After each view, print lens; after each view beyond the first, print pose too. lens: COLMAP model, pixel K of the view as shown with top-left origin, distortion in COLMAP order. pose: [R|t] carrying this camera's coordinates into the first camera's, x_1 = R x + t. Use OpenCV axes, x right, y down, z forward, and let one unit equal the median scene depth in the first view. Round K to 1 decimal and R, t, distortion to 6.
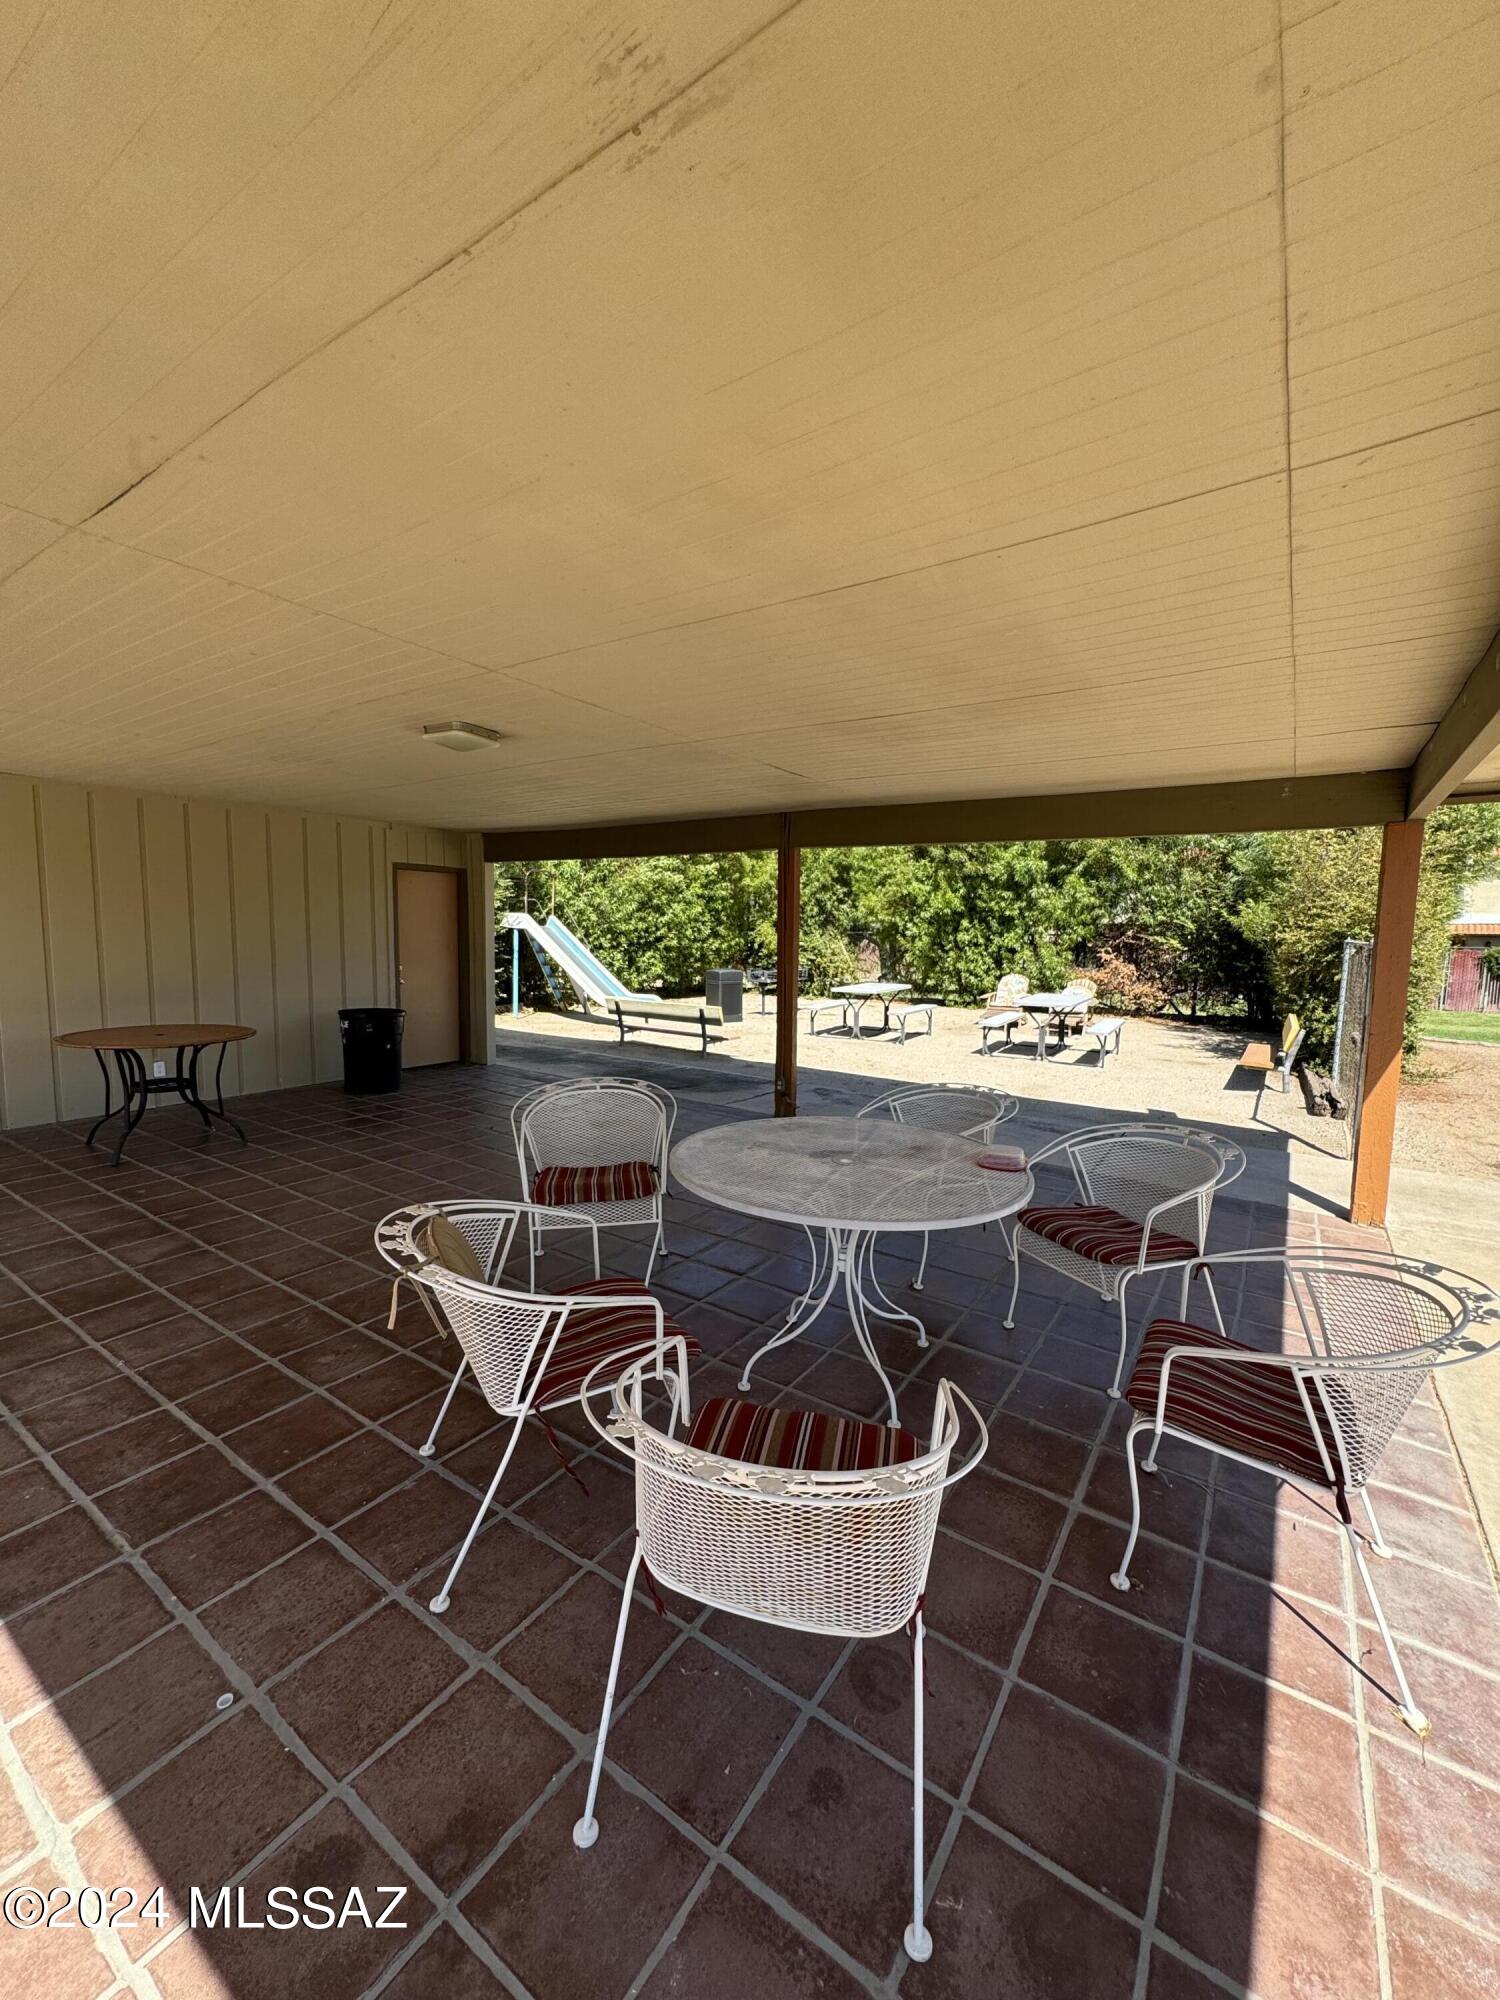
lens RADIAL K [[799.6, 0, 751.6], [0, 799.6, 977.8], [0, 0, 1]] dist [-0.000317, 0.000000]
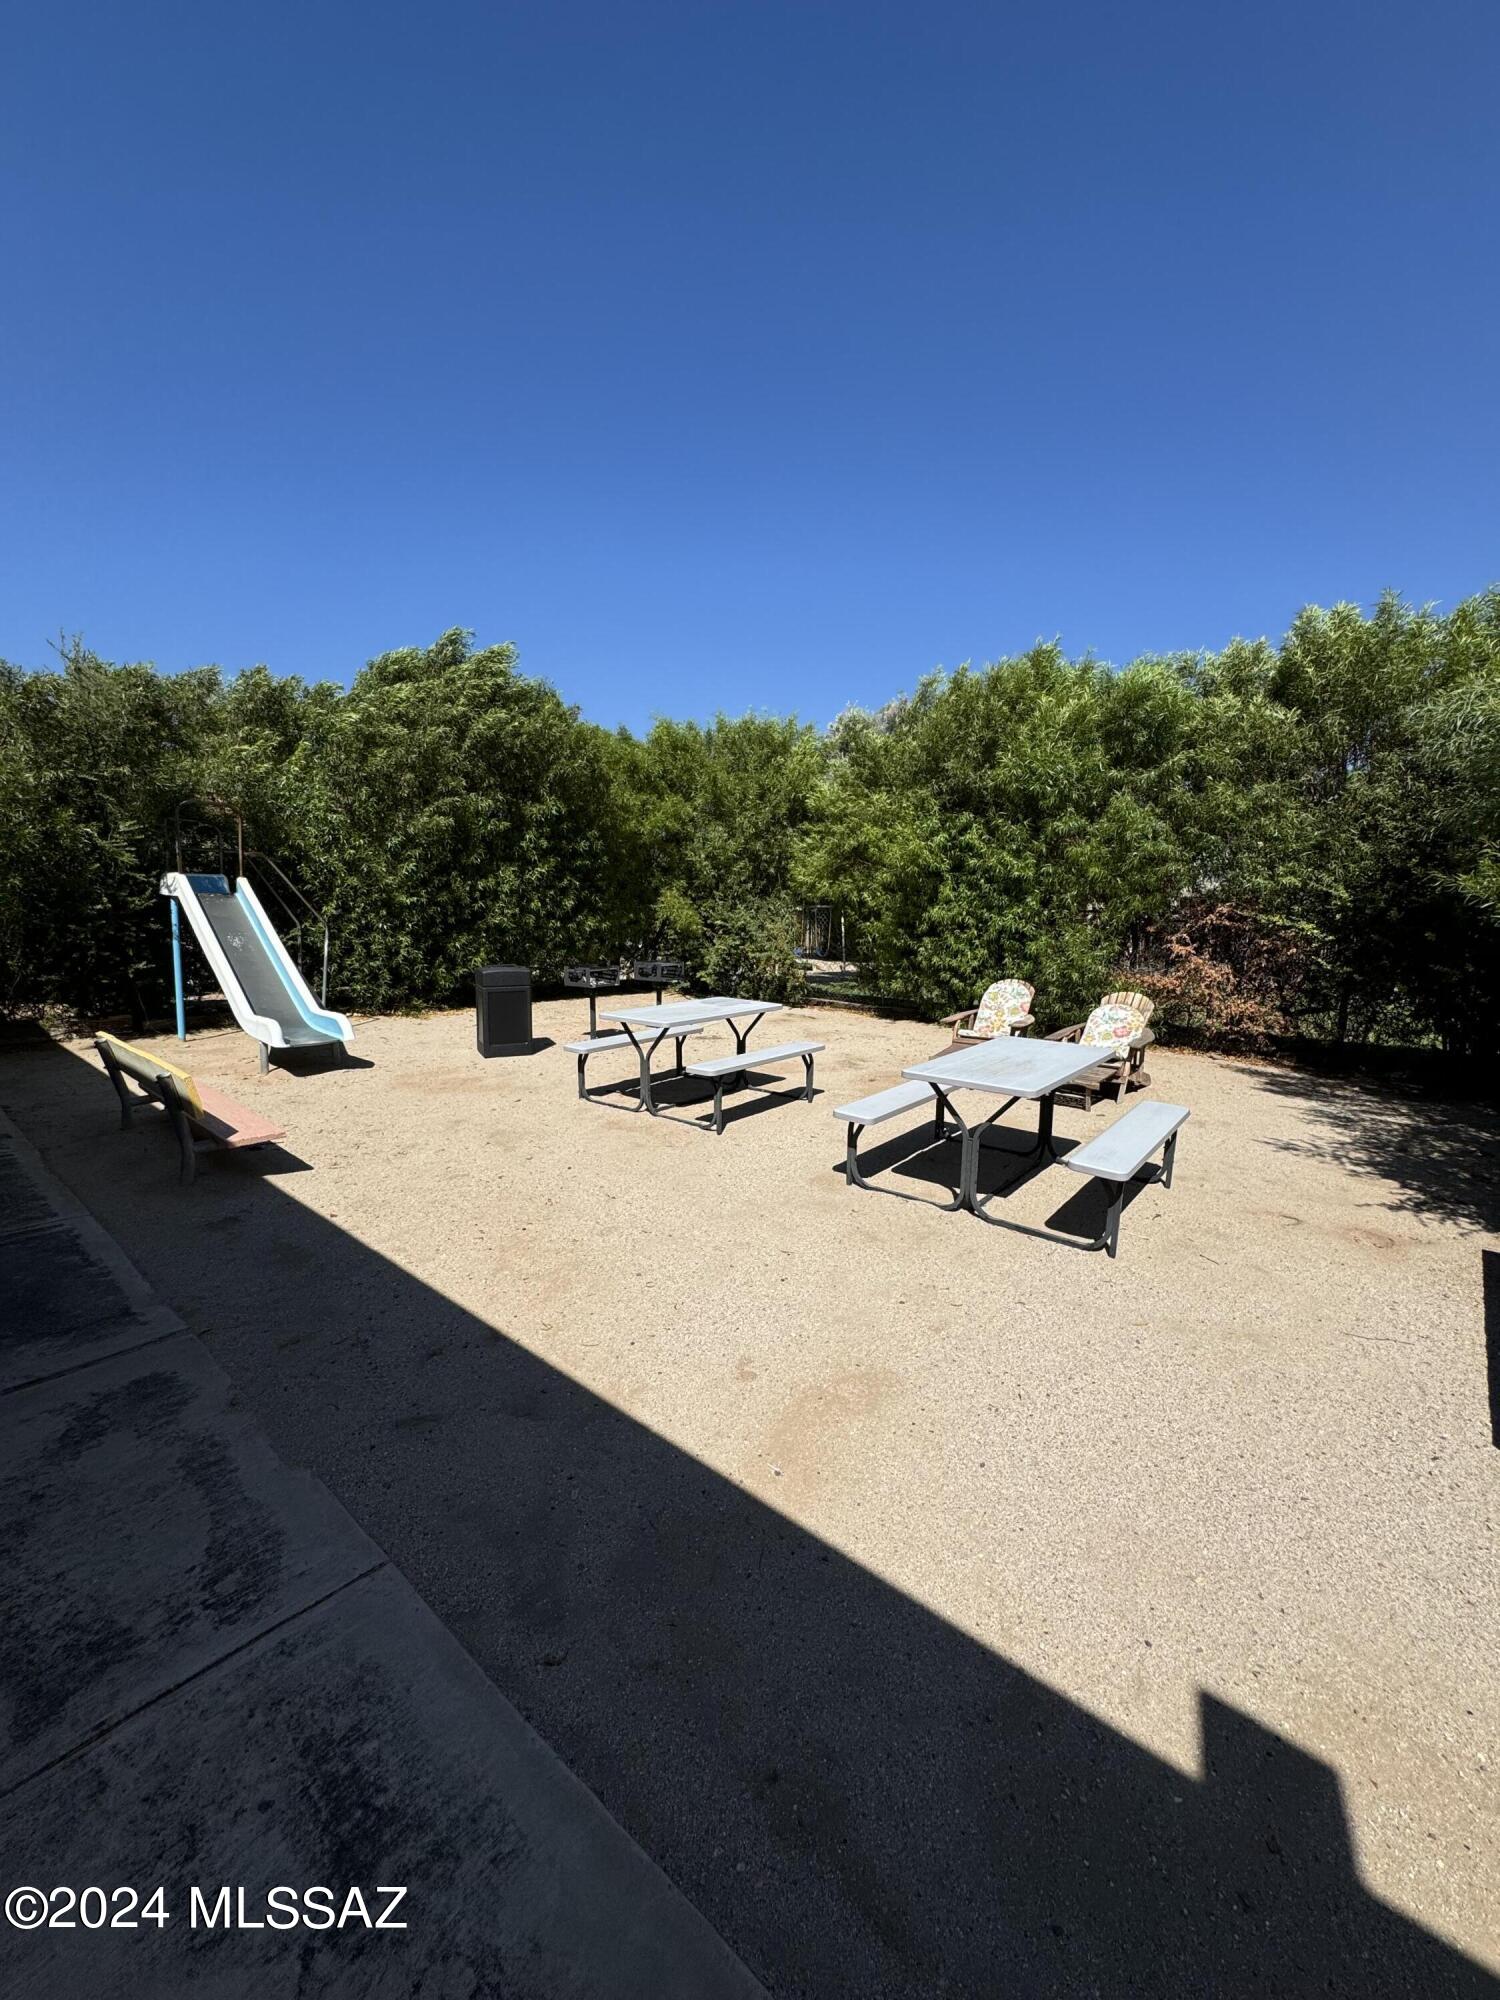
lens RADIAL K [[799.6, 0, 755.2], [0, 799.6, 1002.4], [0, 0, 1]] dist [-0.001256, 0.000033]
pose [[0.994387, 0.015744, -0.104626, 0.194299], [-0.009236, 0.998008, 0.062400, -0.020663], [0.105400, -0.061084, 0.992552, 0.383364]]
